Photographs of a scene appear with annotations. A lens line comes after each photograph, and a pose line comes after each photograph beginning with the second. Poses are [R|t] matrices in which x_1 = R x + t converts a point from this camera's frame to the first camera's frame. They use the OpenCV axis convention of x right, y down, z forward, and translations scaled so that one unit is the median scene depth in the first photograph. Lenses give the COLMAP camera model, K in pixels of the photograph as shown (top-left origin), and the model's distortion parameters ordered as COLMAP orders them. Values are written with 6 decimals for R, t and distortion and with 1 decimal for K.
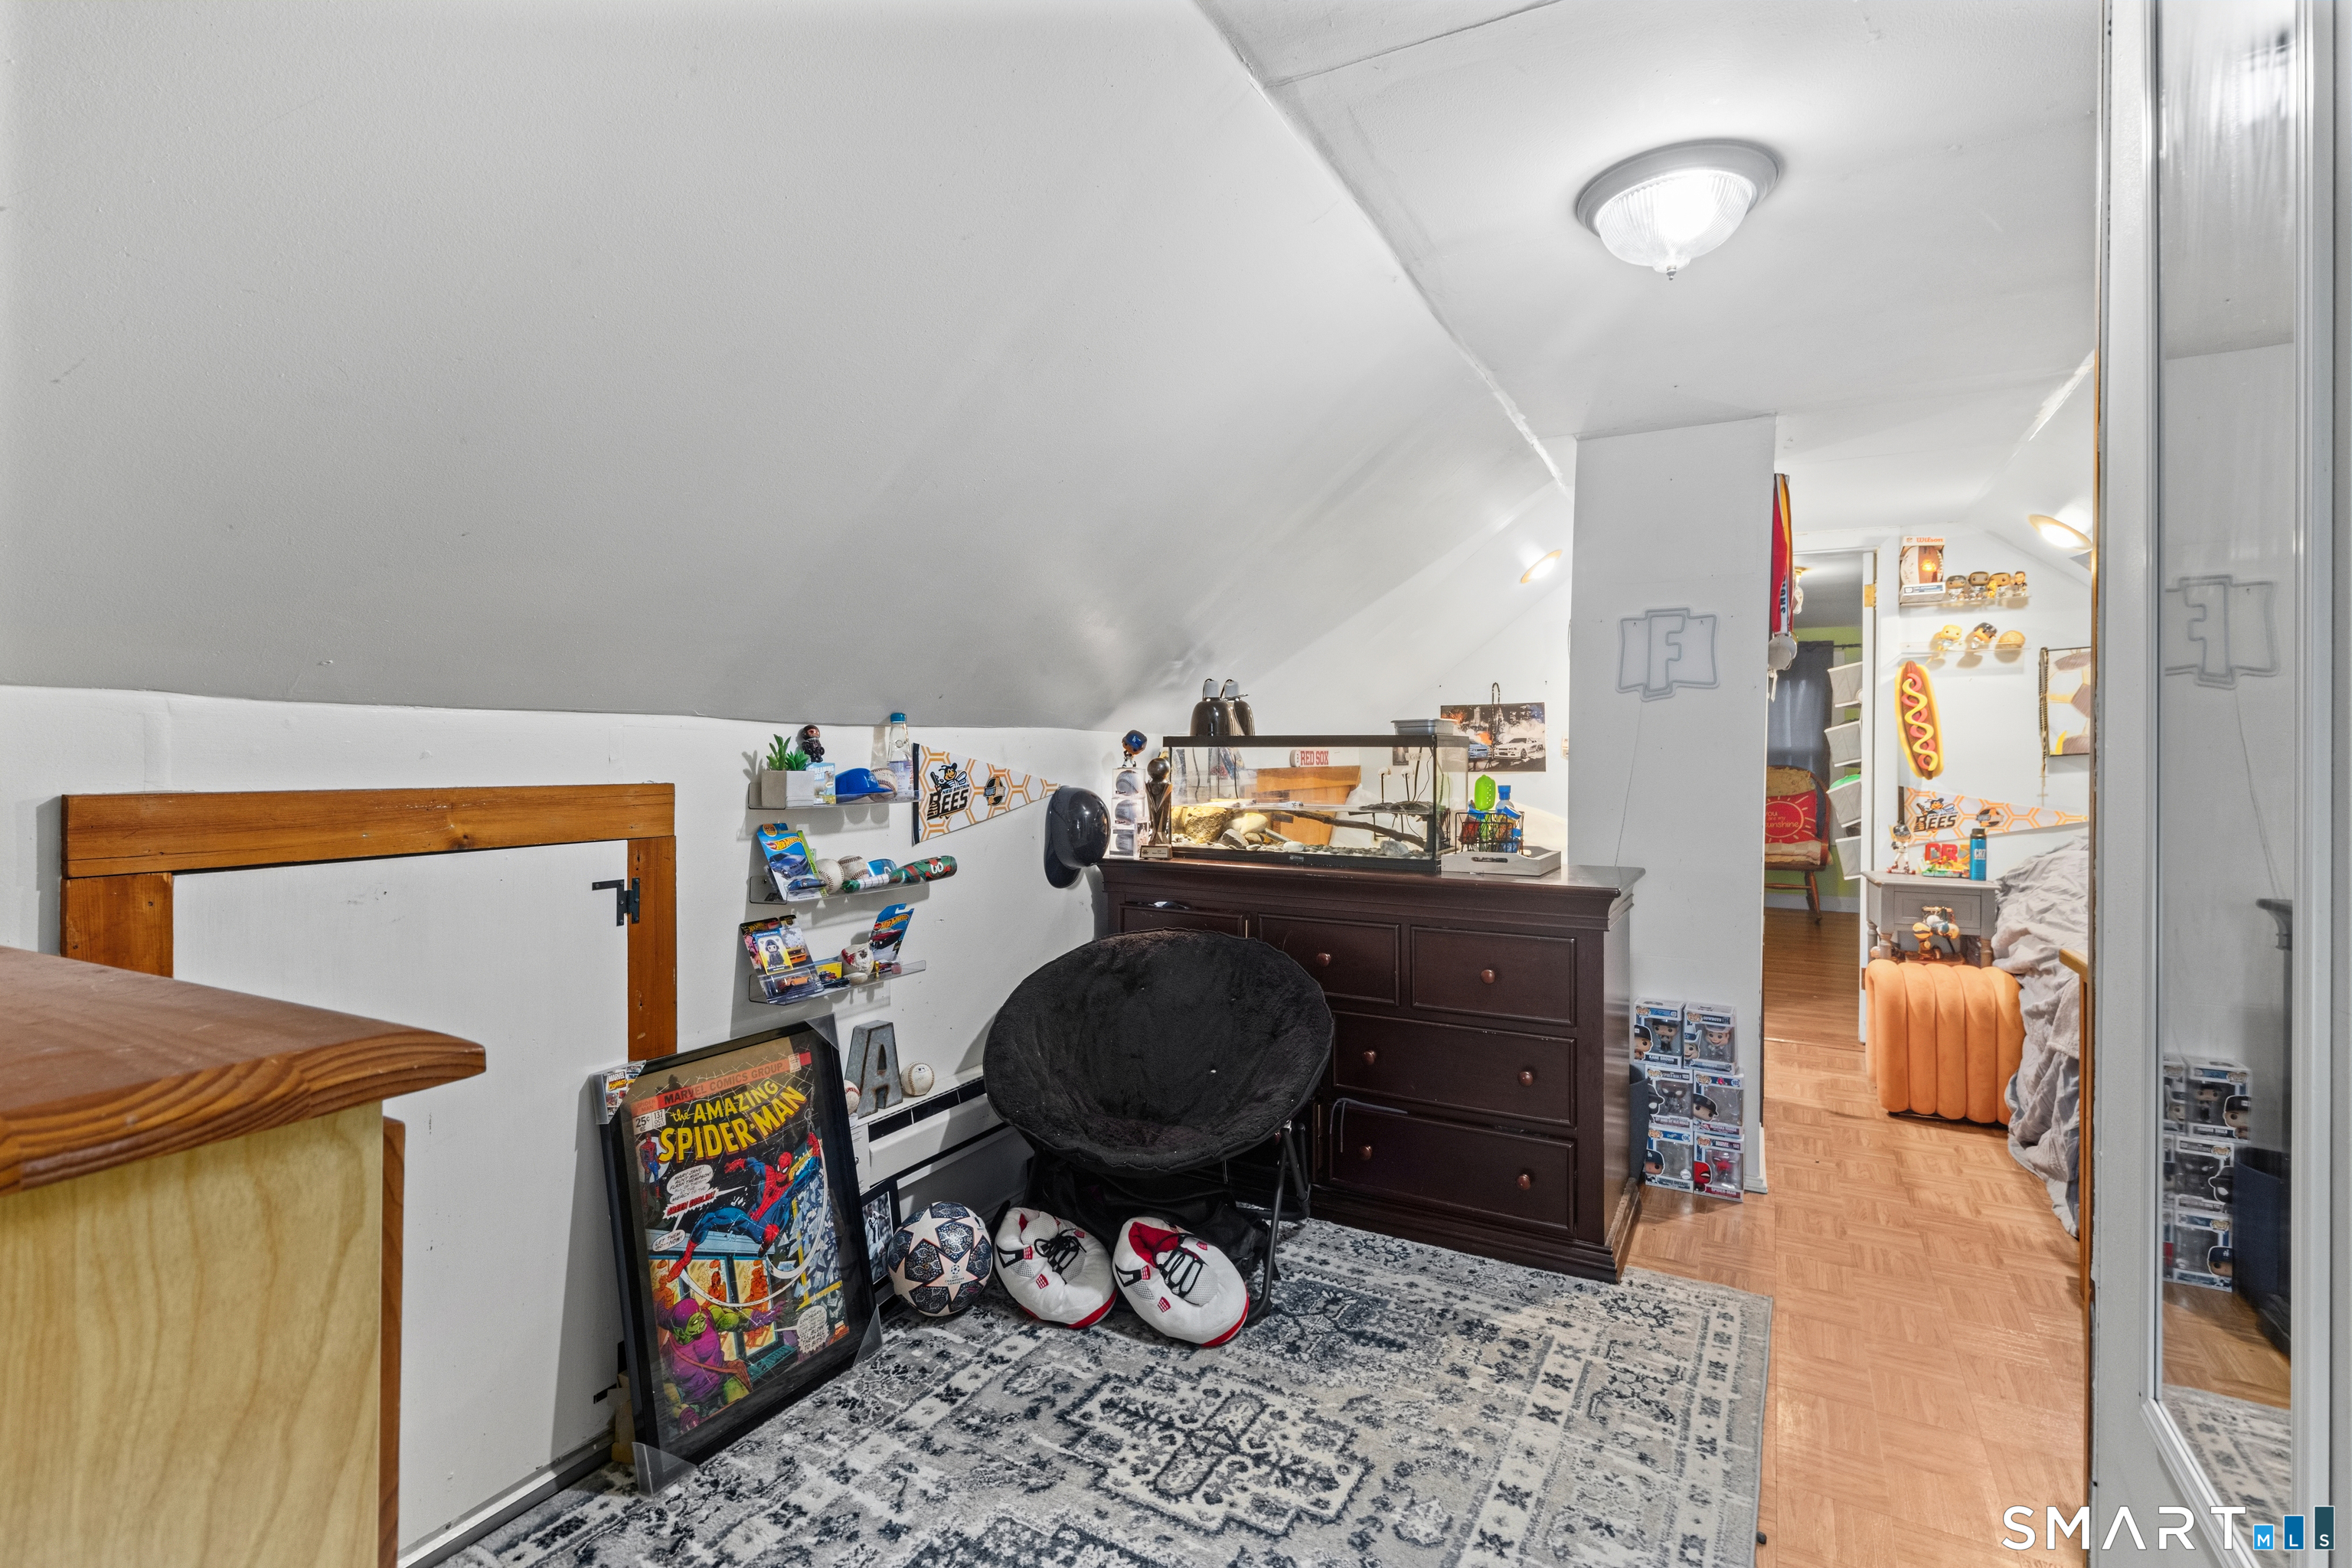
lens RADIAL K [[1091.5, 0, 1168.5], [0, 1091.5, 751.6], [0, 0, 1]] dist [0.000365, 0.000652]
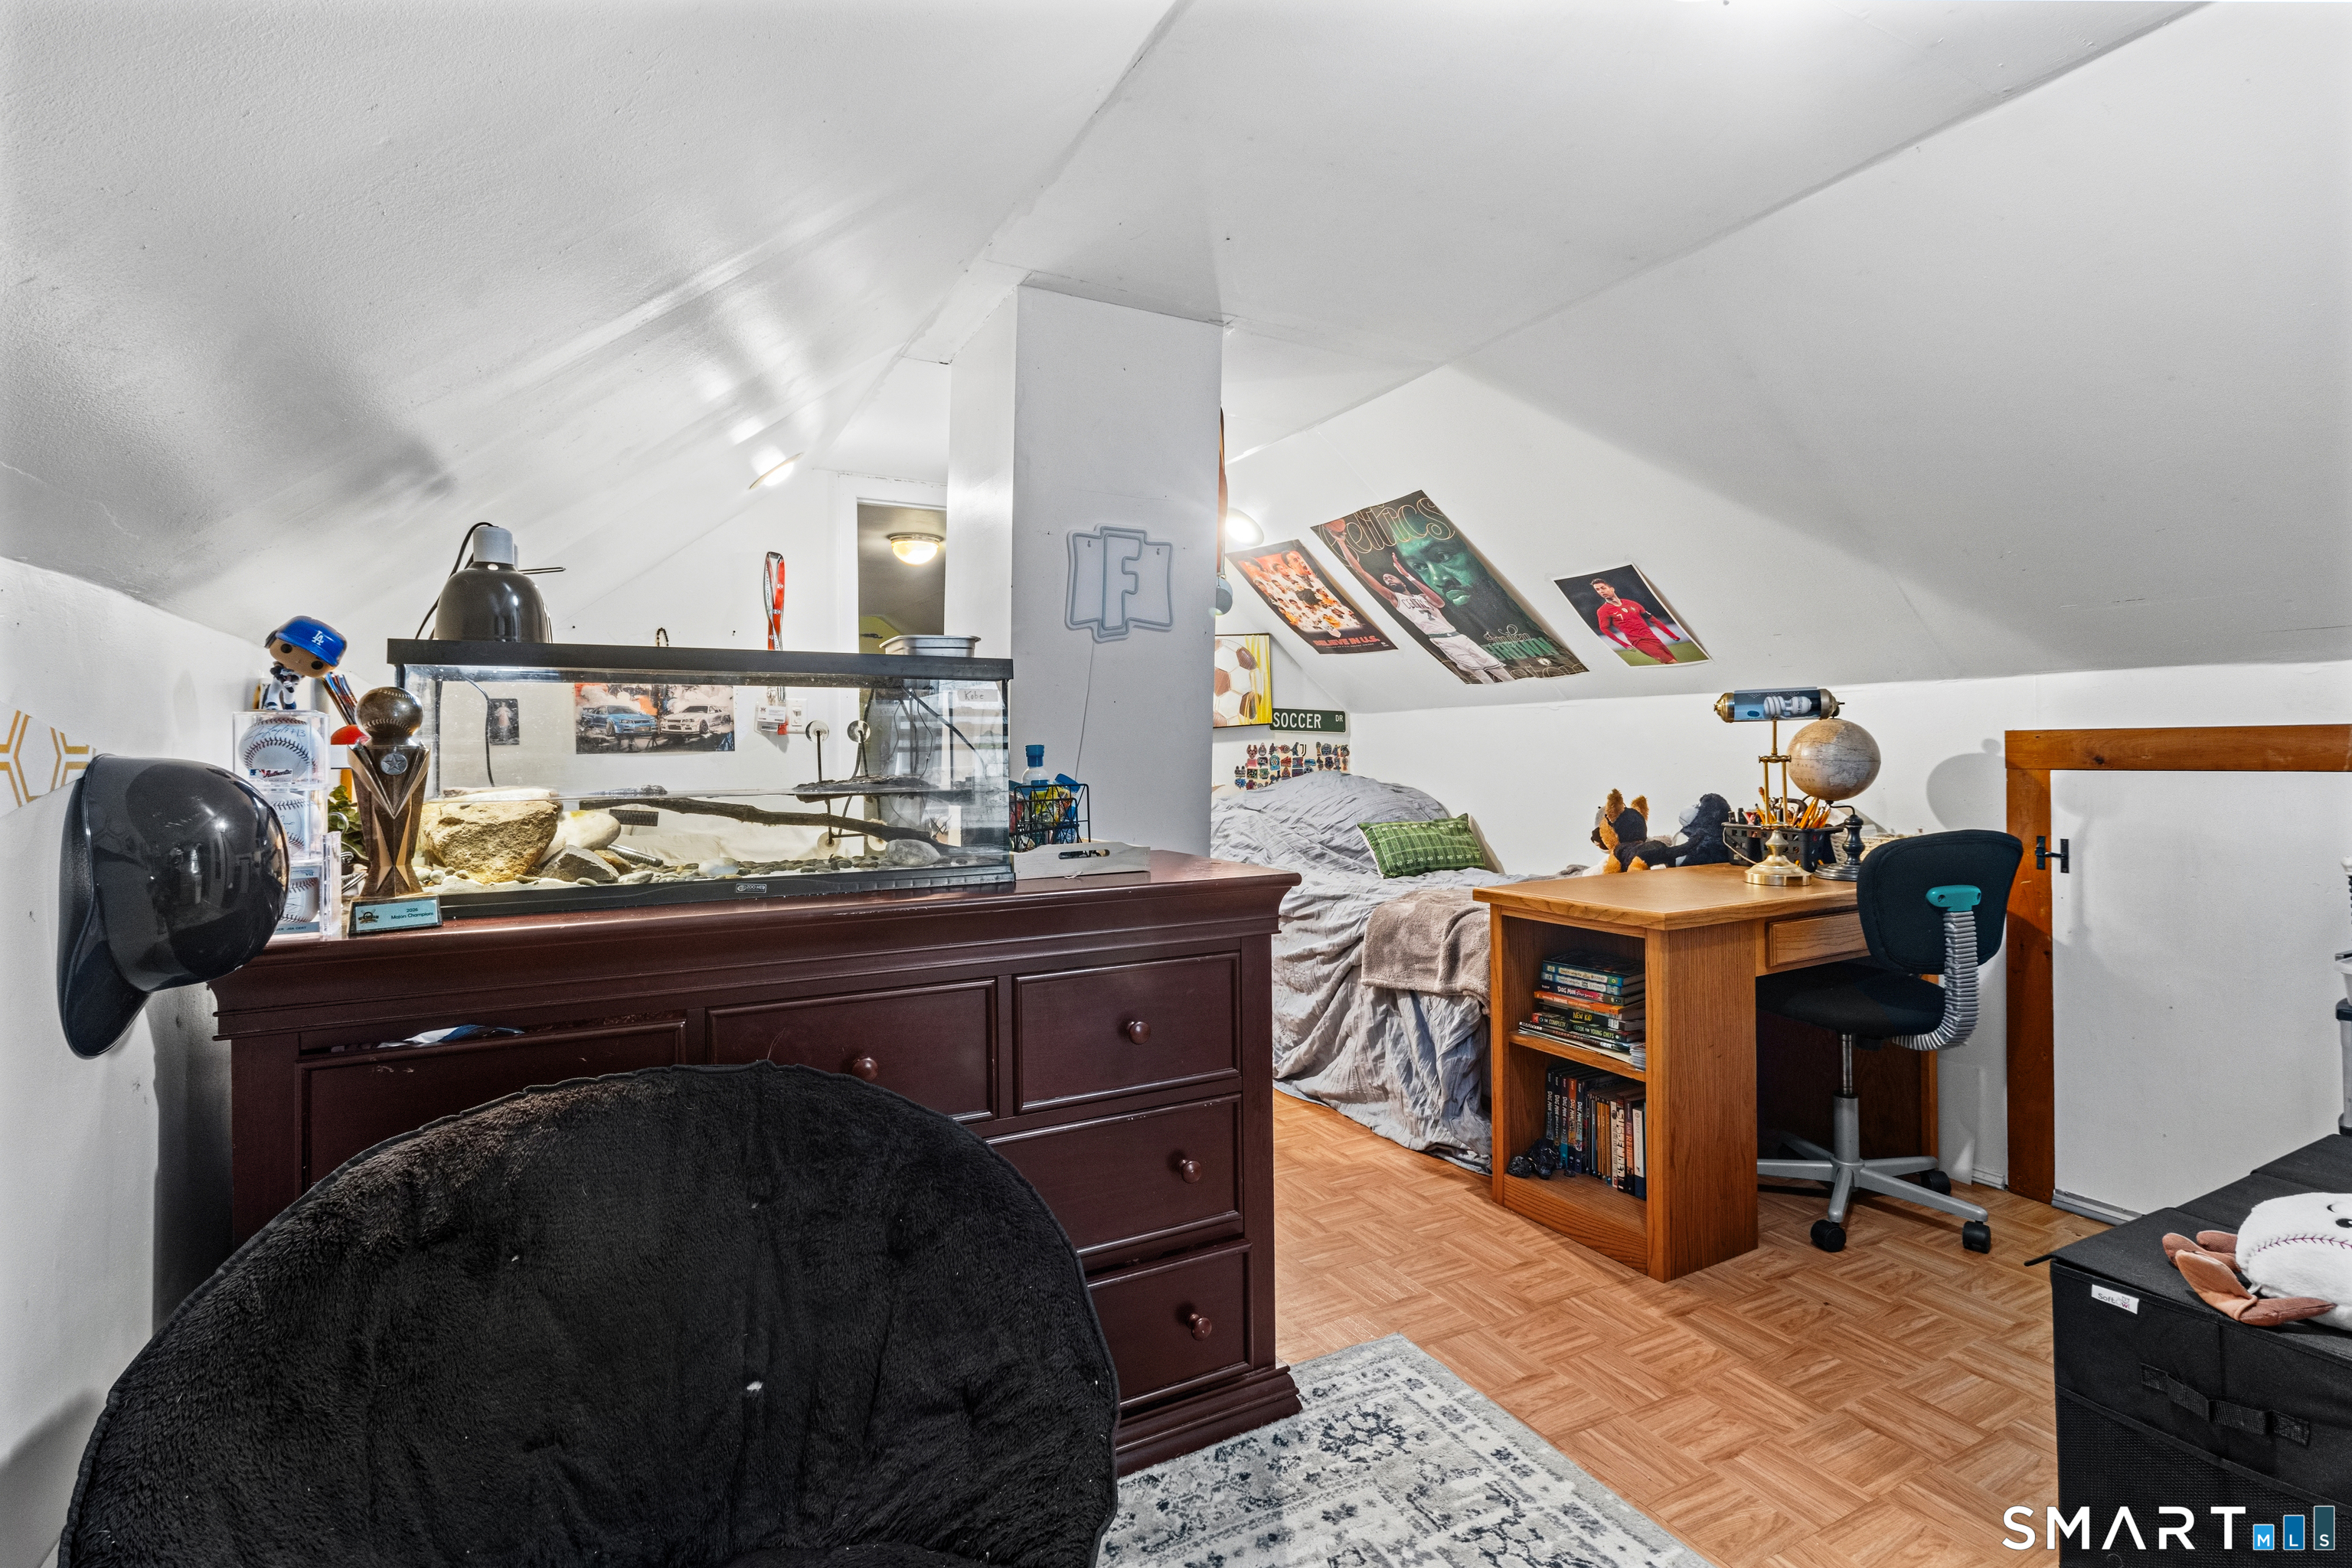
lens RADIAL K [[1091.5, 0, 1168.5], [0, 1091.5, 751.6], [0, 0, 1]] dist [0.000365, 0.000652]
pose [[0.539428, -0.005416, 0.842014, -0.202460], [0.009150, 0.999958, 0.000571, 0.033211], [-0.841982, 0.007396, 0.539455, 0.532538]]
